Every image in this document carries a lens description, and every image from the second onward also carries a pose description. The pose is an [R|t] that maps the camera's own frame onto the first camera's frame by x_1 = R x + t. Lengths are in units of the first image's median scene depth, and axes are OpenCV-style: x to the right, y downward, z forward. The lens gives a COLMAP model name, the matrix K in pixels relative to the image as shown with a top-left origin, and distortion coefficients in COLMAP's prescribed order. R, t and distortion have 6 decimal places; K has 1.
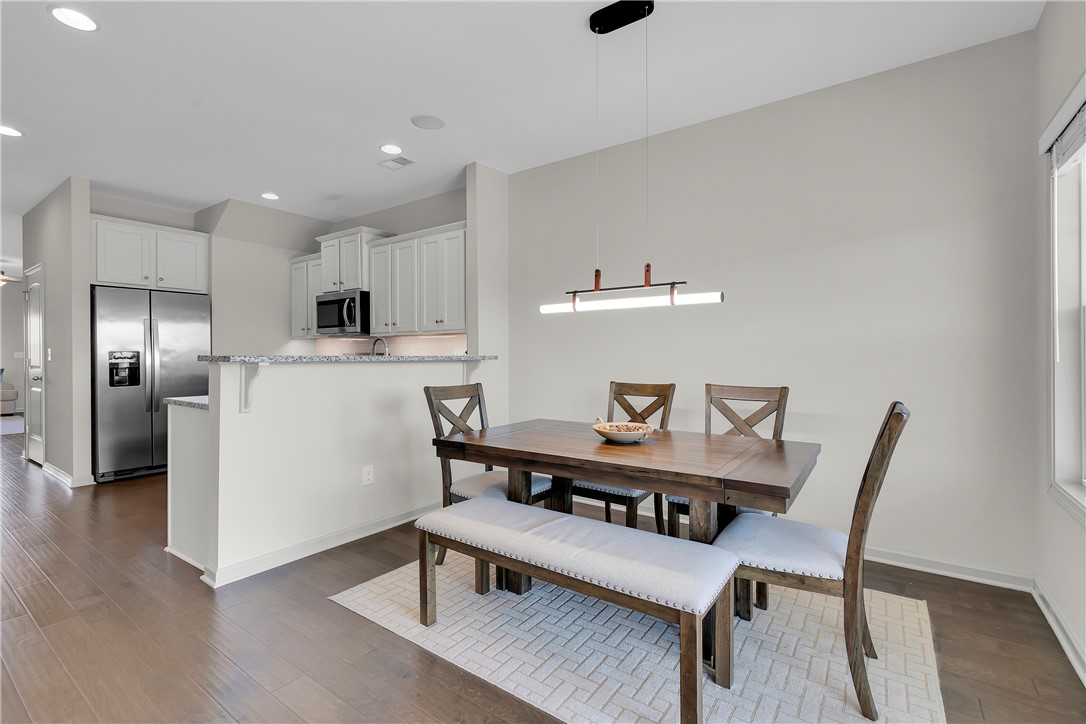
lens RADIAL K [[499.8, 0, 535.8], [0, 499.8, 356.9], [0, 0, 1]] dist [0.000855, 0.001021]
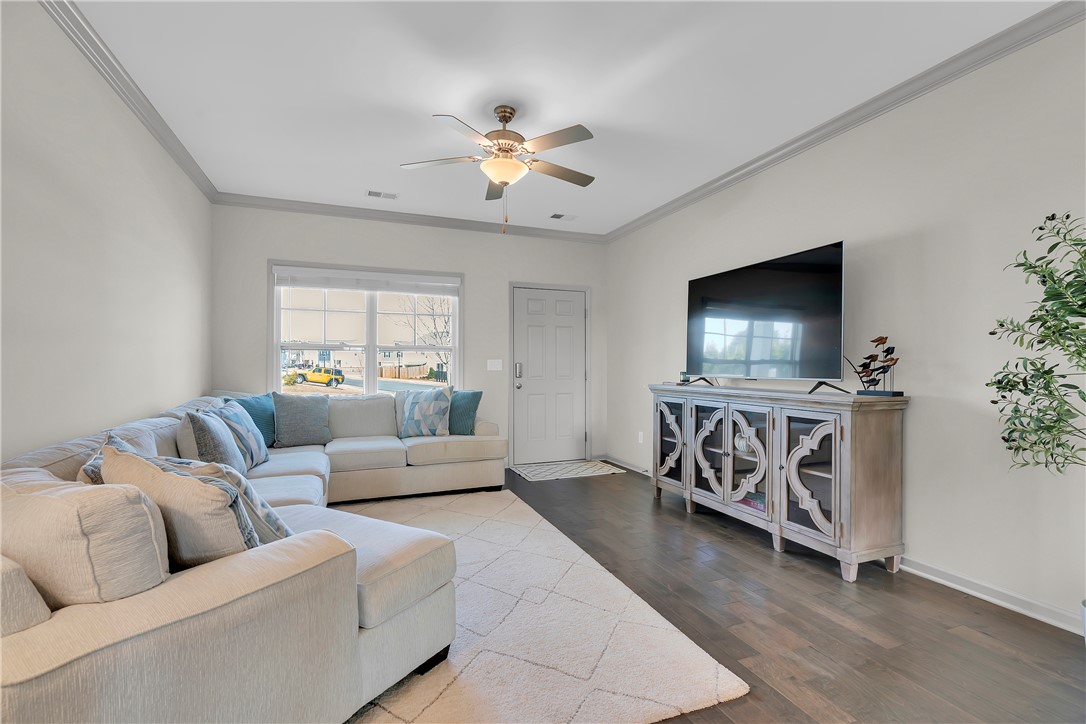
lens RADIAL K [[499.8, 0, 535.8], [0, 499.8, 356.9], [0, 0, 1]] dist [0.000855, 0.001021]
pose [[0.840054, -0.007481, -0.542451, -1.507845], [-0.002419, 0.999843, -0.017535, -0.006147], [0.542497, 0.016042, 0.839904, 1.226126]]
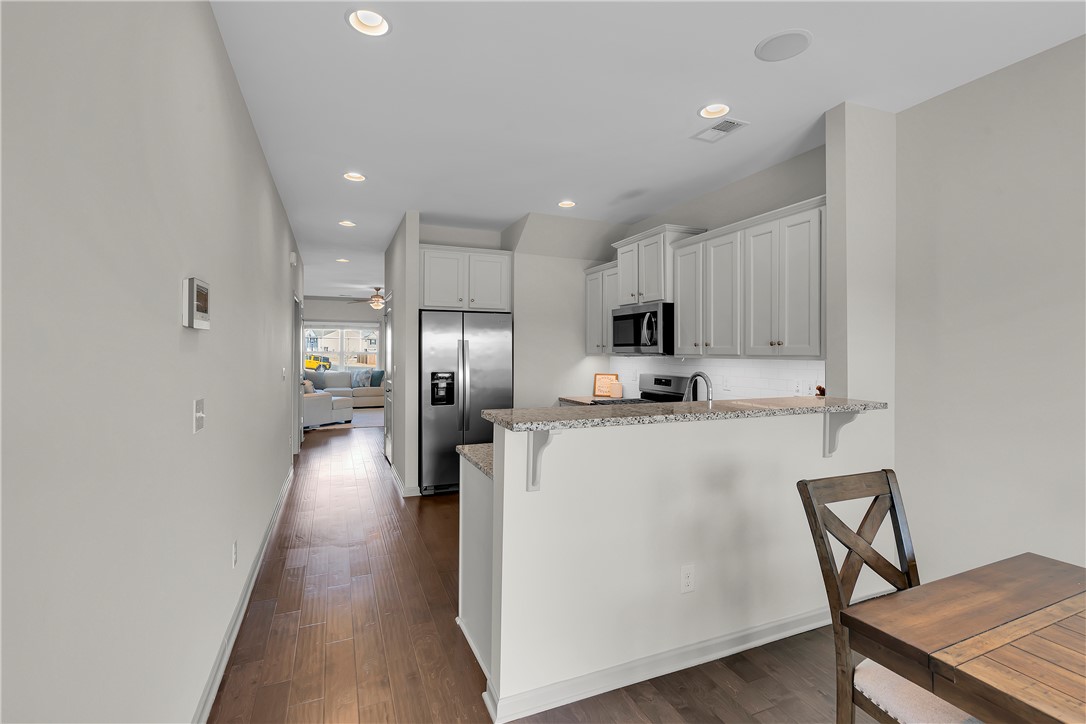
lens RADIAL K [[497.9, 0, 539.4], [0, 497.9, 351.2], [0, 0, 1]] dist [-0.007777, 0.000201]
pose [[0.856088, 0.004883, -0.516807, -0.109221], [-0.008026, 0.999960, -0.003846, -0.051262], [0.516768, 0.007441, 0.856093, 0.209634]]
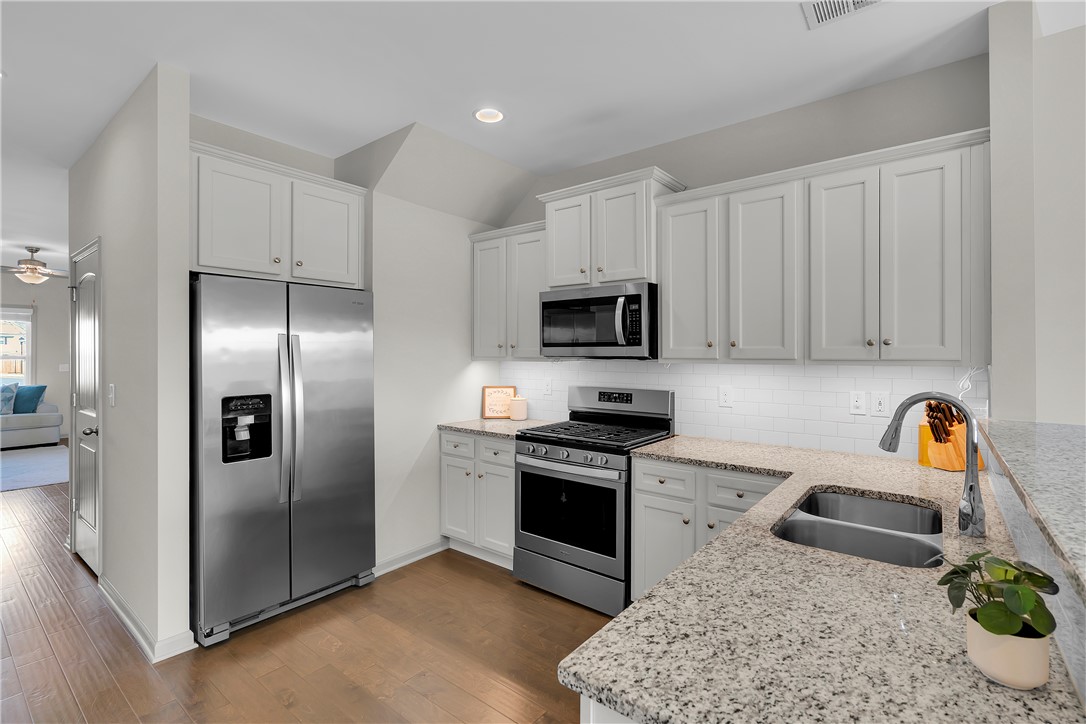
lens RADIAL K [[503.5, 0, 543.9], [0, 503.5, 353.2], [0, 0, 1]] dist [-0.001698, 0.000161]
pose [[0.999149, 0.002511, -0.041164, -0.474499], [-0.002769, 0.999977, -0.006223, -0.053217], [0.041148, 0.006332, 0.999133, 0.465132]]
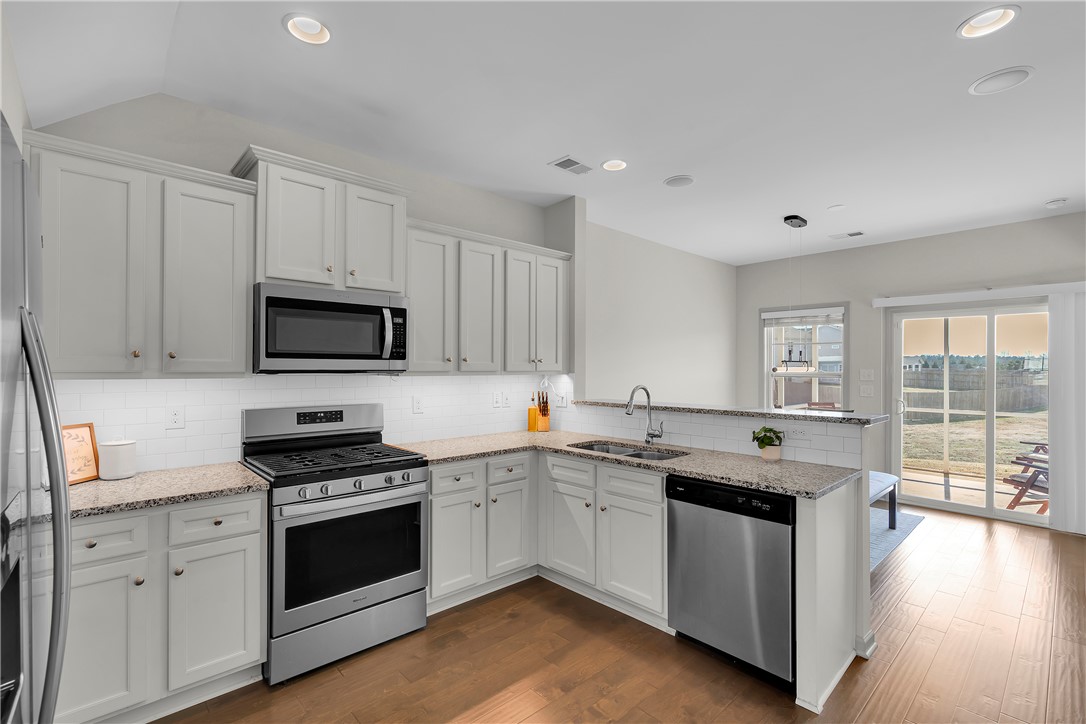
lens RADIAL K [[486.8, 0, 541.4], [0, 486.8, 367.6], [0, 0, 1]] dist [-0.003856, -0.000349]
pose [[0.196001, 0.003224, 0.980598, -0.928626], [0.004273, 0.999982, -0.004142, -0.052955], [-0.980594, 0.005002, 0.195984, 0.789183]]
